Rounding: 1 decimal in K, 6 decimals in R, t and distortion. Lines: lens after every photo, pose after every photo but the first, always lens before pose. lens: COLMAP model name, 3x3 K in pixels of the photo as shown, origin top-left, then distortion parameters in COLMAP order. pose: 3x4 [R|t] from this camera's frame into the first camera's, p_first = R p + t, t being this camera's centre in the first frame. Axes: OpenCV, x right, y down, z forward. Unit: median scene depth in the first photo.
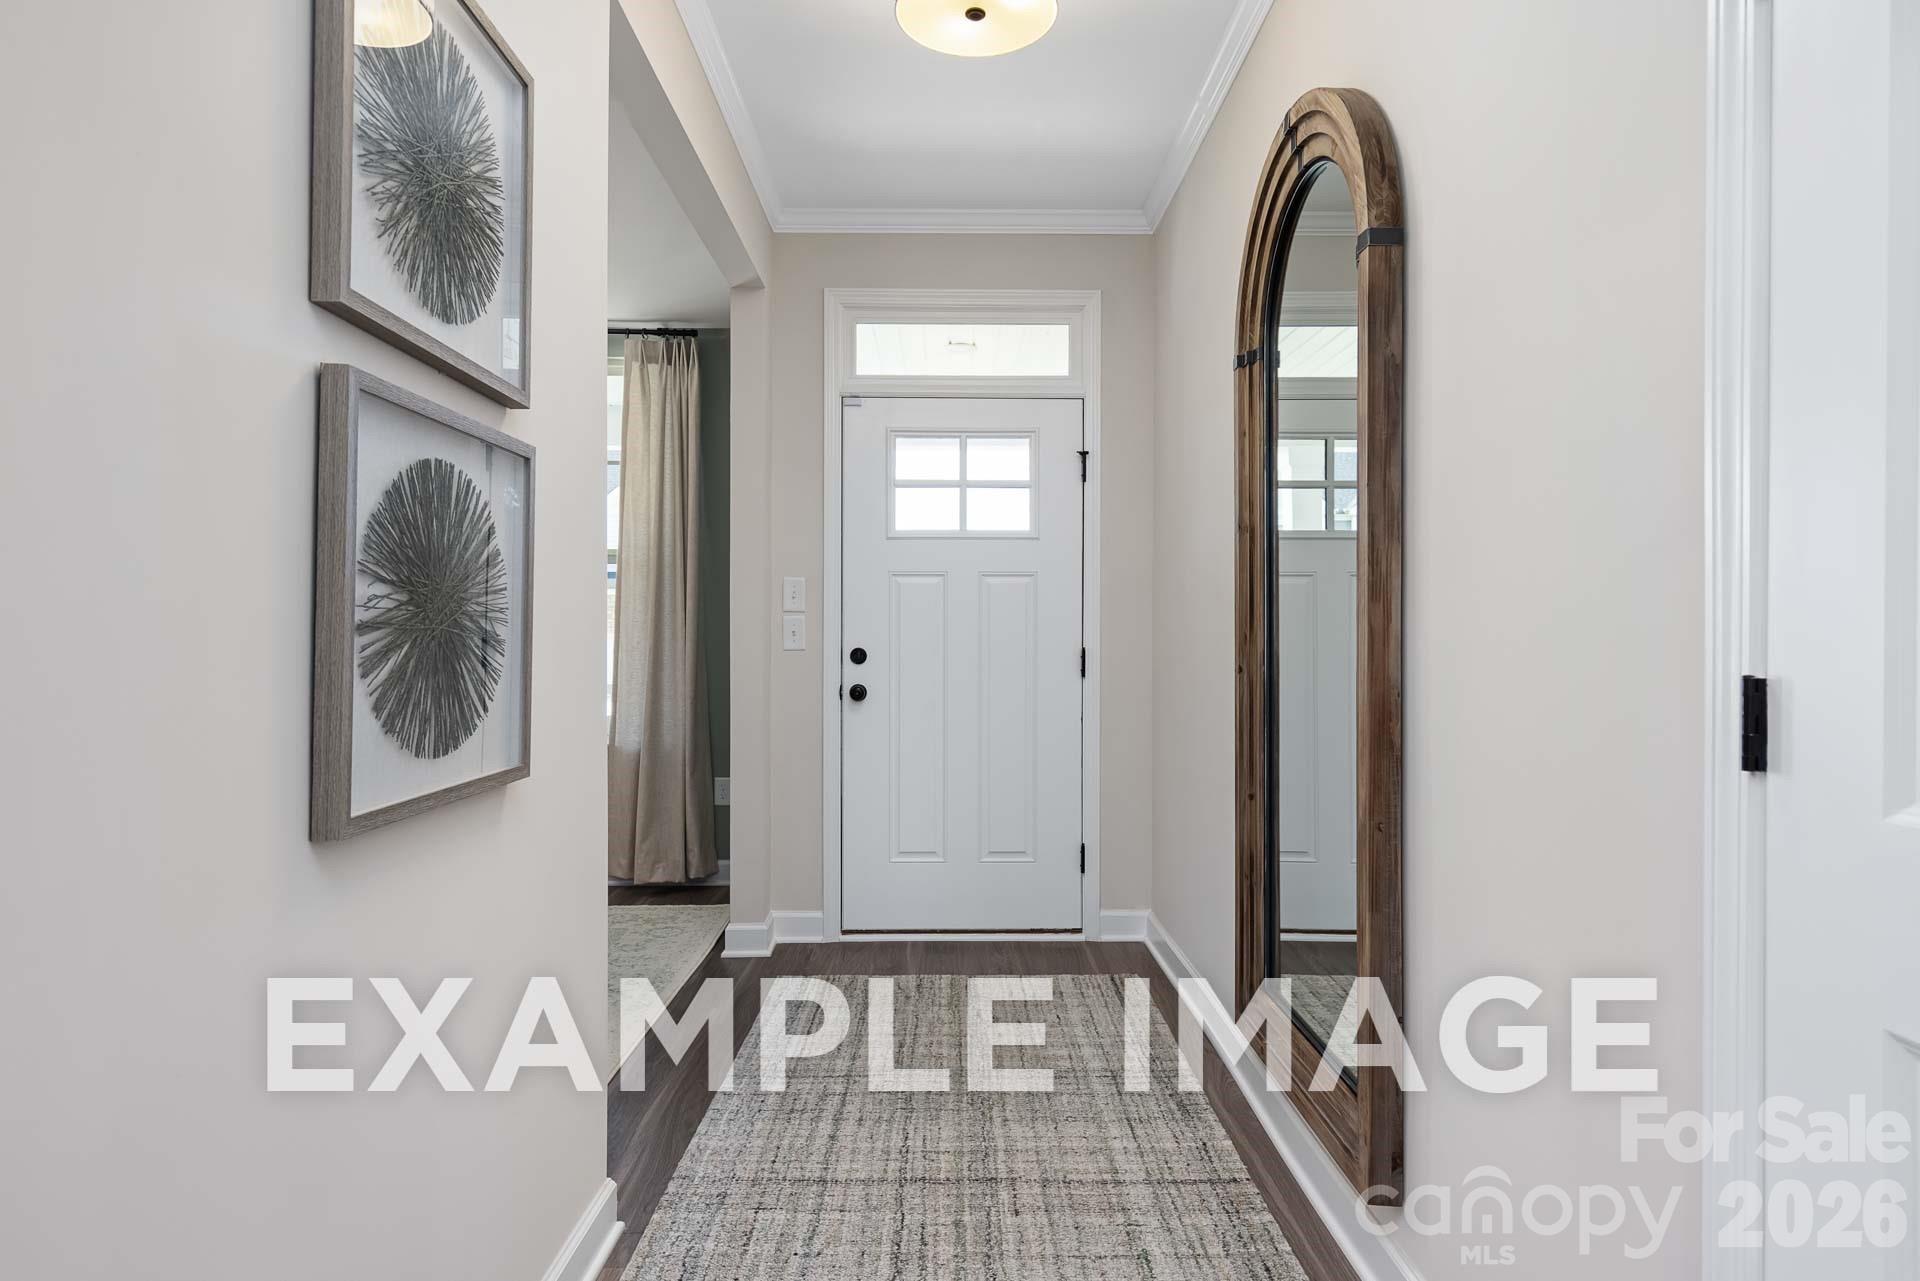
lens RADIAL K [[1072.9, 0, 962.4], [0, 1072.9, 633.5], [0, 0, 1]] dist [-0.001447, -0.000059]
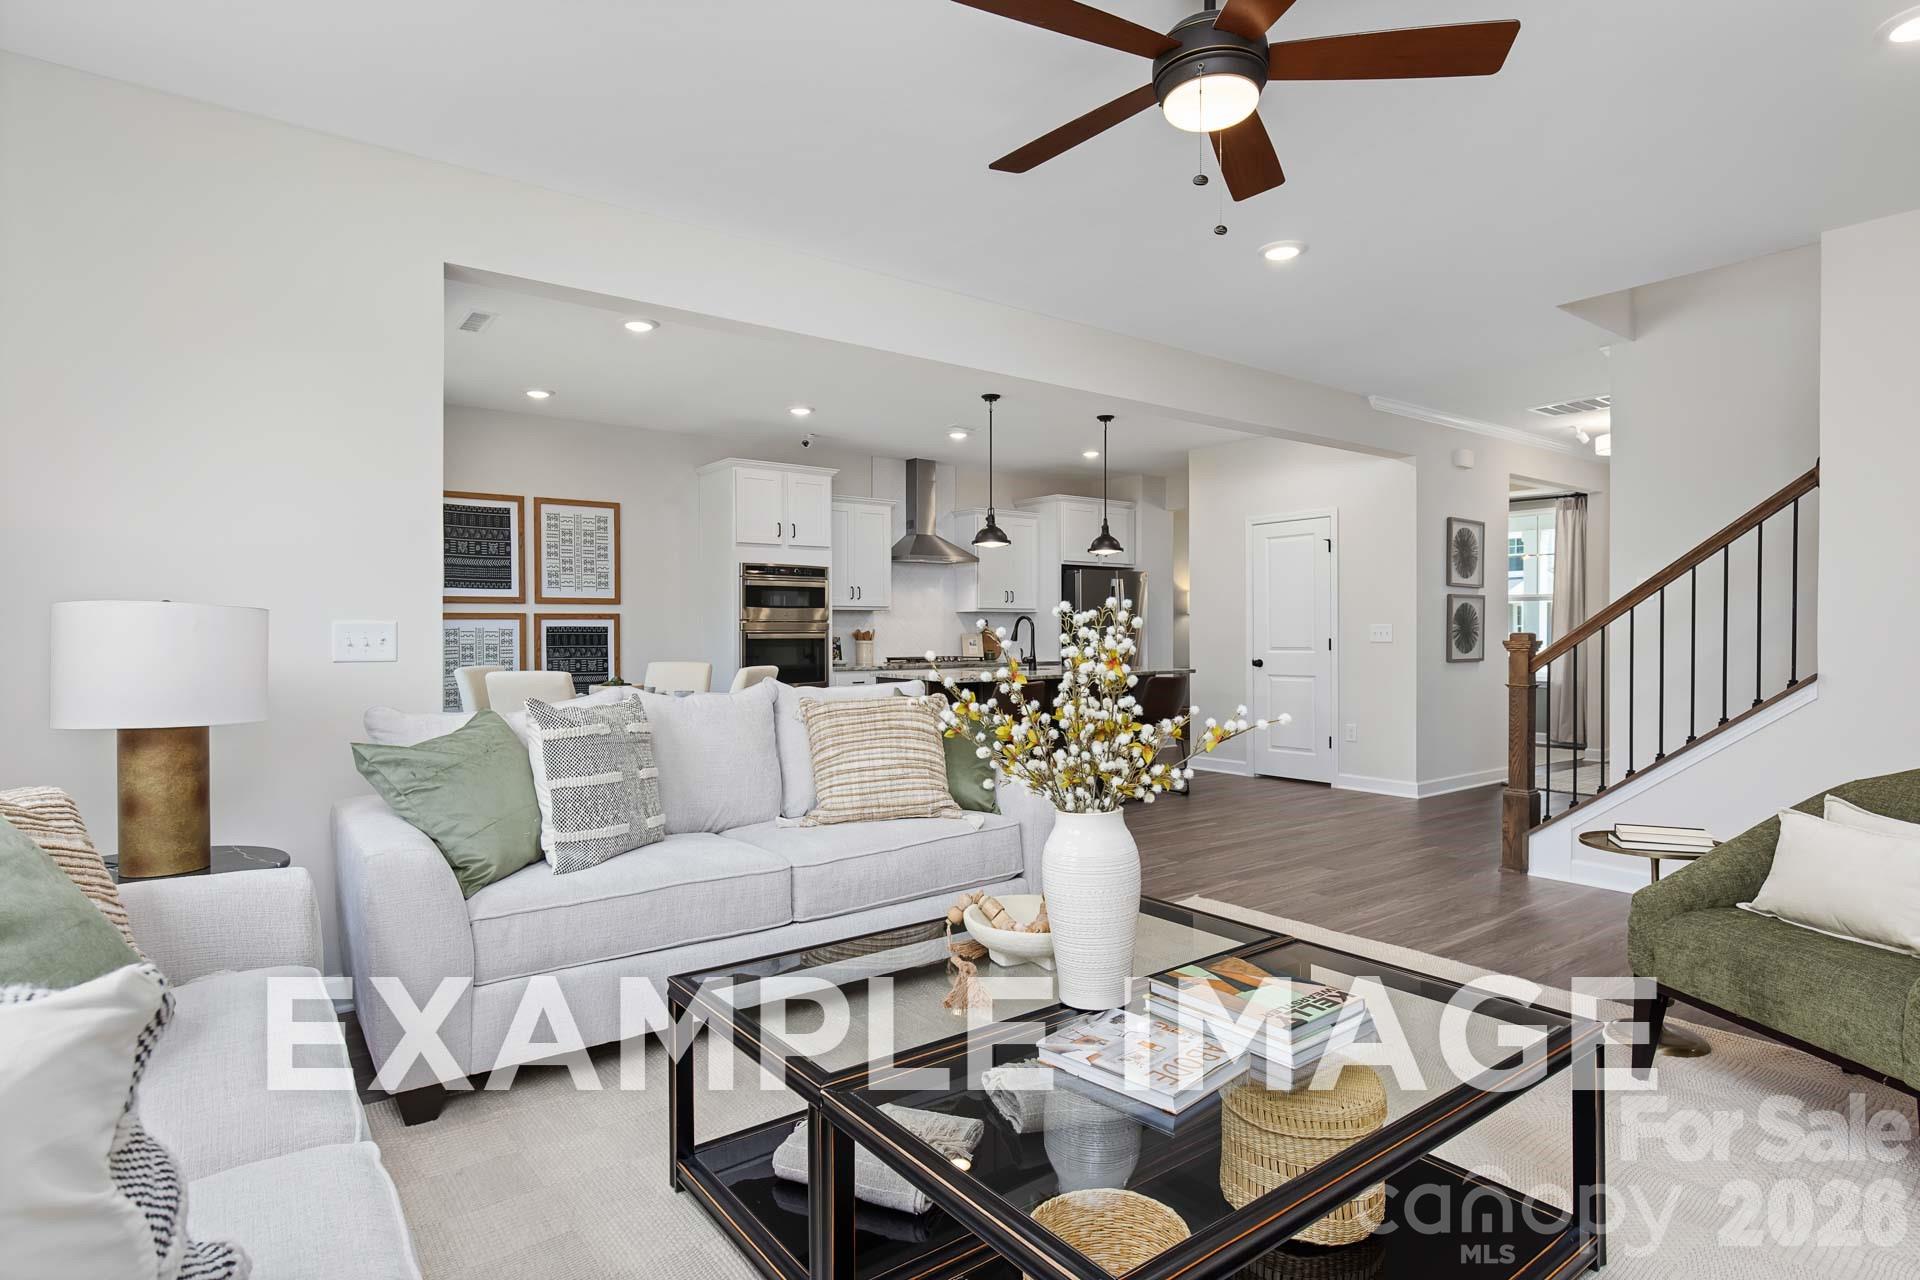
lens RADIAL K [[1021.3, 0, 963.5], [0, 1021.3, 640.6], [0, 0, 1]] dist [-0.001661, -0.000079]
pose [[0.600791, 0.001416, -0.799405, 2.169962], [0.001155, 0.999996, 0.002640, 0.029682], [0.799405, -0.002509, 0.600787, -4.246129]]
